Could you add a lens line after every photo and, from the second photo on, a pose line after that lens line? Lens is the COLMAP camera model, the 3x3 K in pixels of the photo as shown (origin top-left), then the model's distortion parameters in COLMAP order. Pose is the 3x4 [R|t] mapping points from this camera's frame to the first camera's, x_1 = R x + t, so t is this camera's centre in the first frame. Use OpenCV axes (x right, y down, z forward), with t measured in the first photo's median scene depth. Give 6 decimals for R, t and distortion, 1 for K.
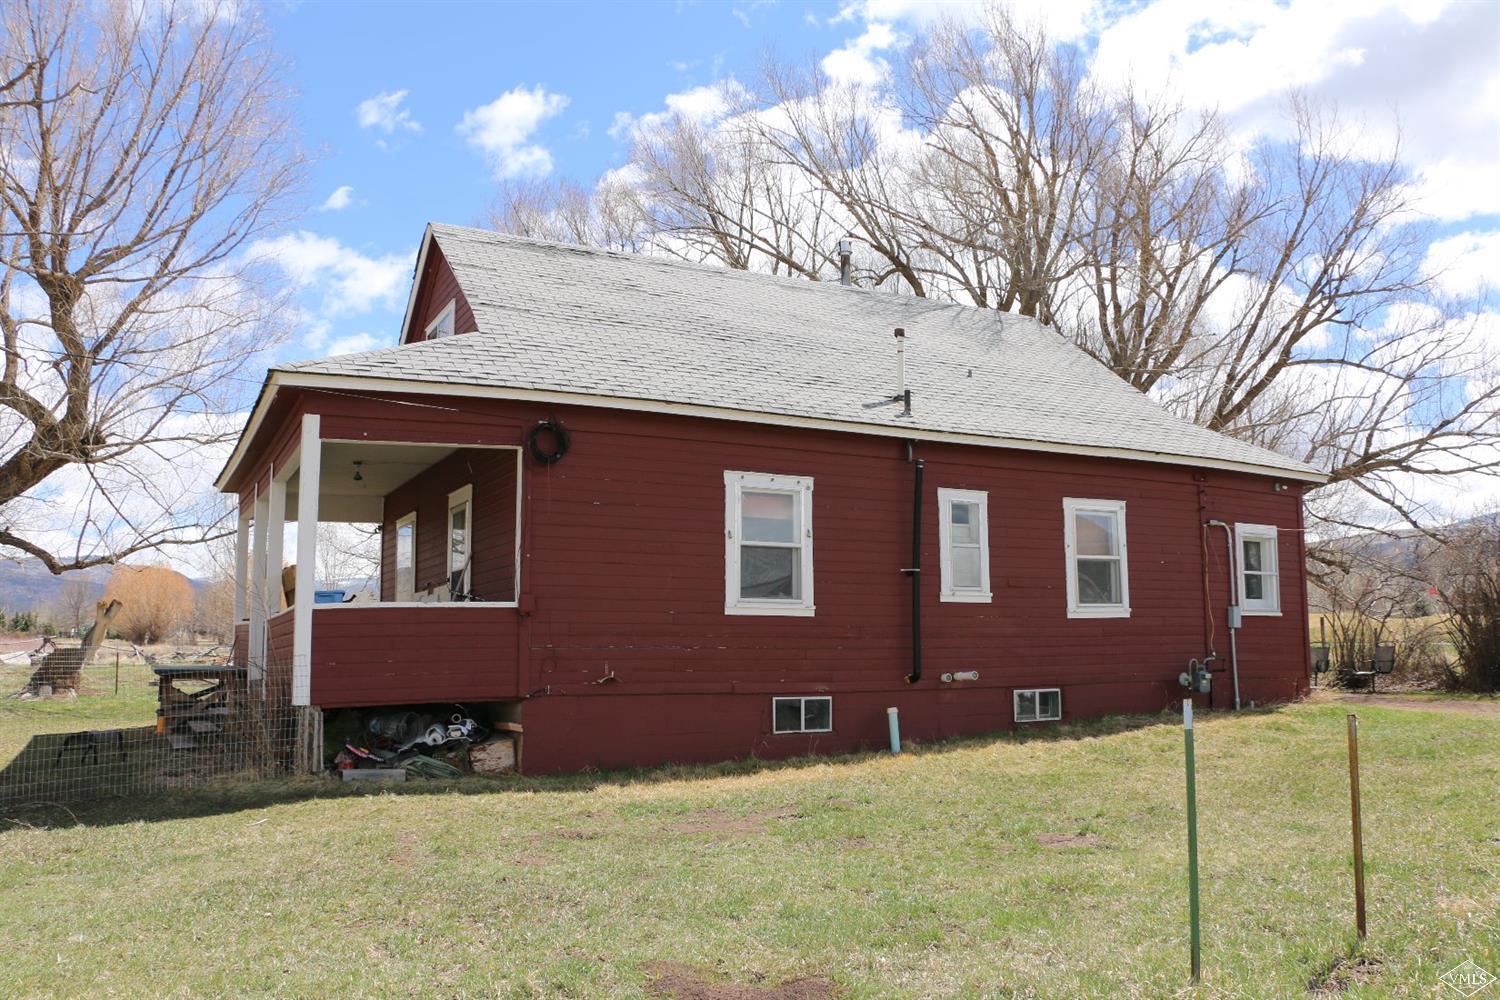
lens RADIAL K [[1193.9, 0, 744.6], [0, 1193.9, 513.8], [0, 0, 1]] dist [-0.143619, 0.013407]
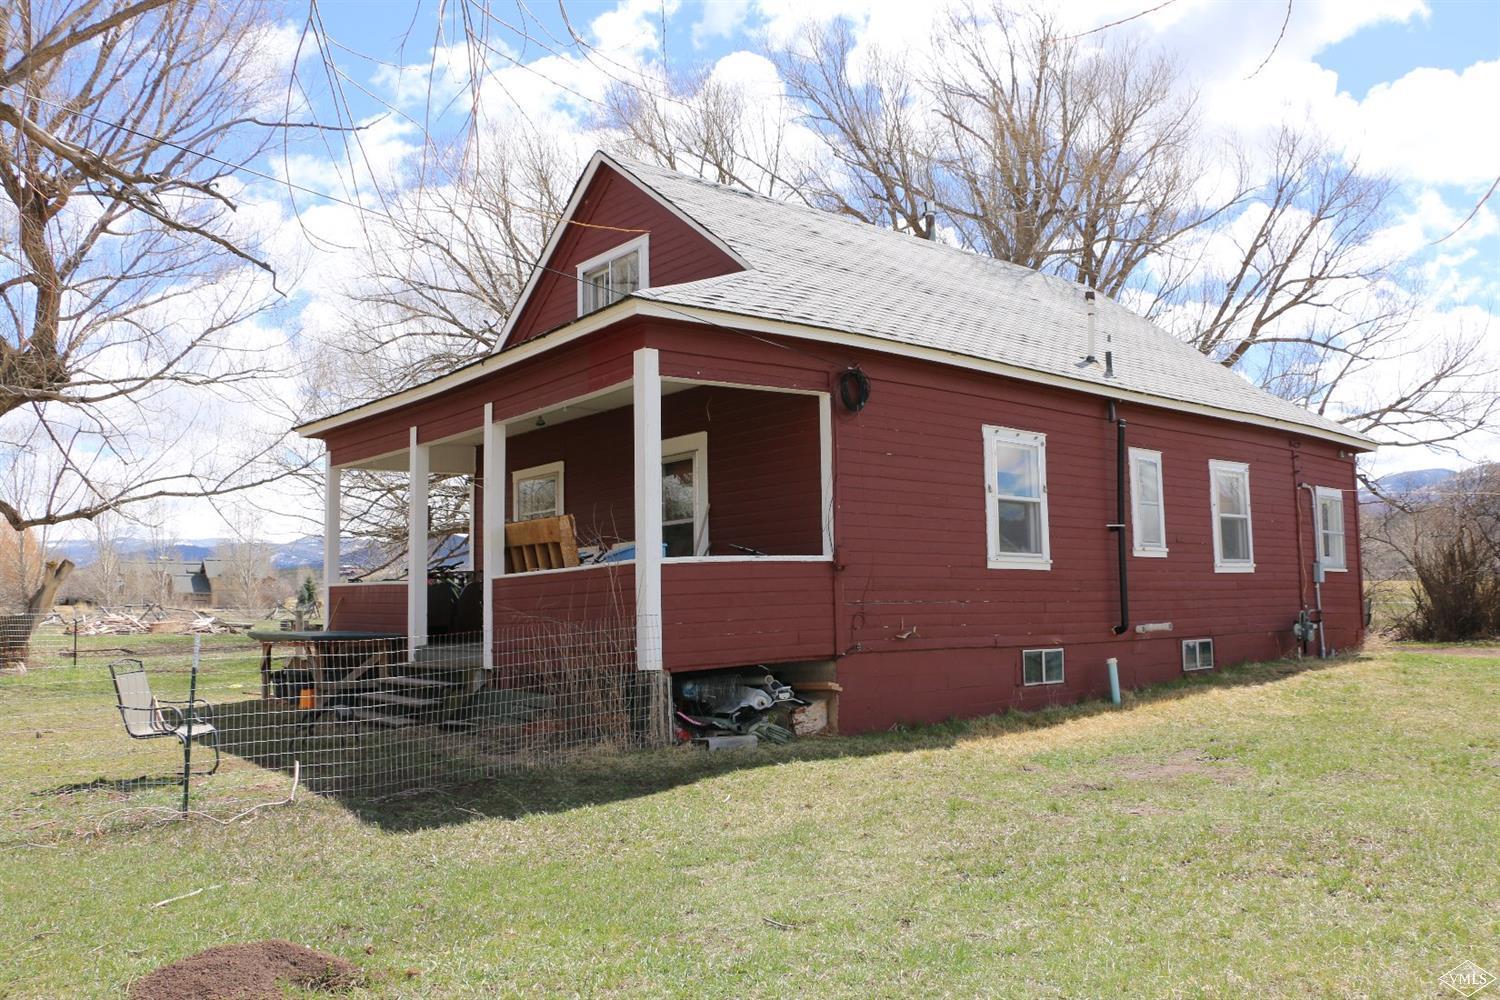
lens RADIAL K [[1193.9, 0, 748.6], [0, 1193.9, 492.6], [0, 0, 1]] dist [-0.143619, 0.013407]
pose [[0.978340, 0.011743, 0.206673, -0.400162], [-0.014172, 0.999847, 0.010276, 0.013022], [-0.206521, -0.012983, 0.978356, 0.066589]]
